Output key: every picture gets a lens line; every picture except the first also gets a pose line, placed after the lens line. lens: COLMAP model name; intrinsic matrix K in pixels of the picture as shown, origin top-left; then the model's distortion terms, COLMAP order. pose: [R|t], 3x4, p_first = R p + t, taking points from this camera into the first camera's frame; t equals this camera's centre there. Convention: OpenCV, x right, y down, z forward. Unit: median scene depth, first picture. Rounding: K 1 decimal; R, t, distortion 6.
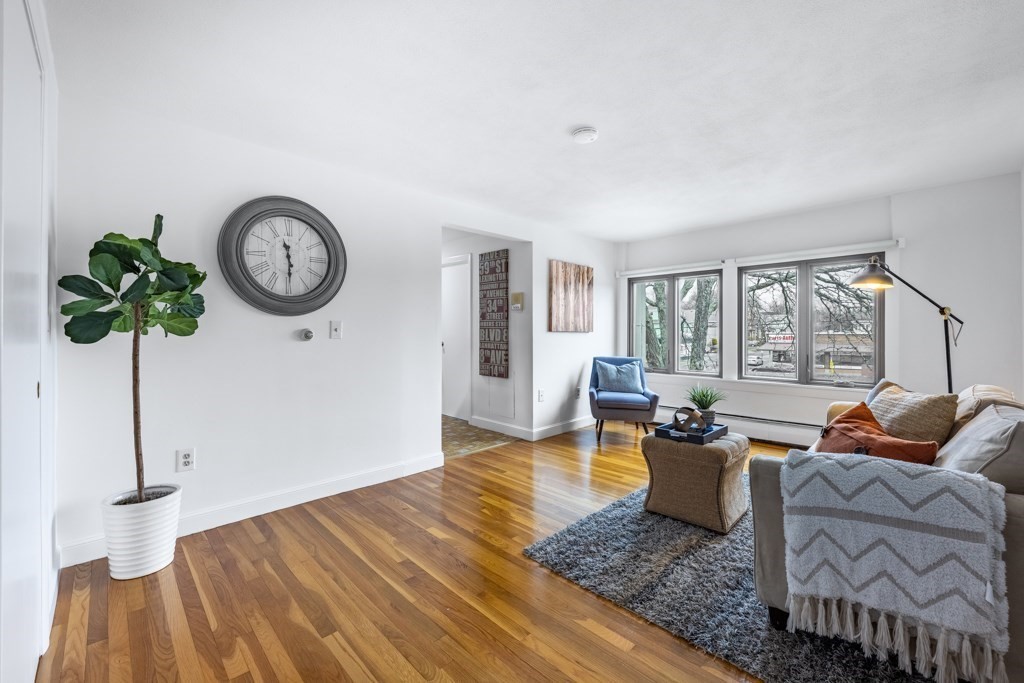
lens RADIAL K [[409.3, 0, 510.1], [0, 409.3, 334.1], [0, 0, 1]] dist [-0.000534, -0.000682]
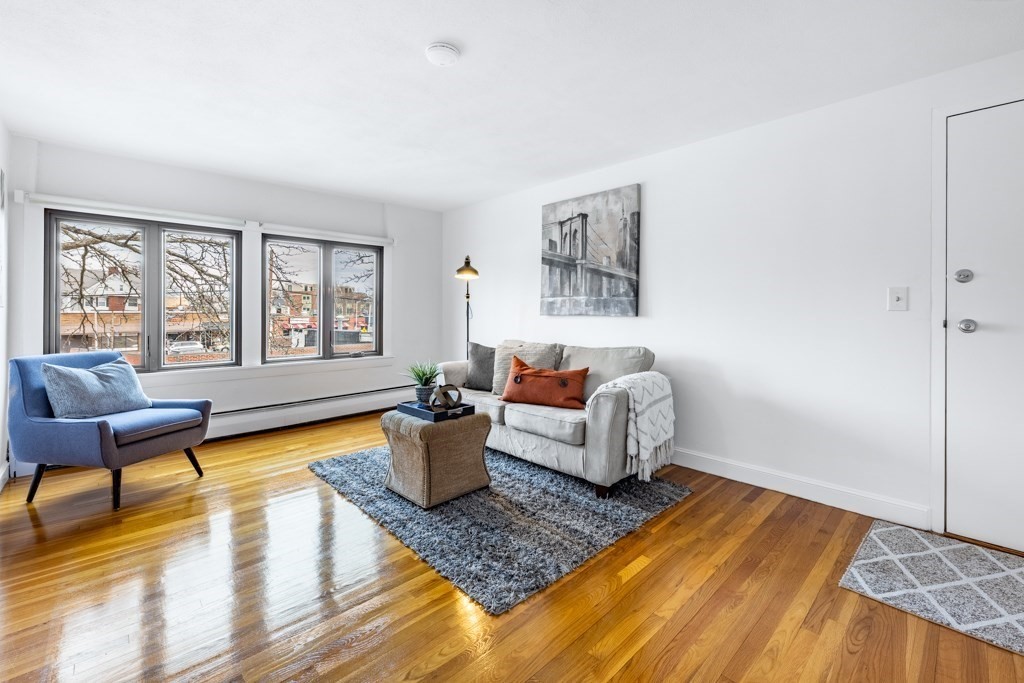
lens RADIAL K [[434.4, 0, 516.5], [0, 434.4, 313.4], [0, 0, 1]] dist [-0.001318, -0.000378]
pose [[0.016379, -0.001903, 0.999864, -0.373484], [0.002696, 0.999995, 0.001859, 0.004601], [-0.999862, 0.002665, 0.016384, 0.492791]]
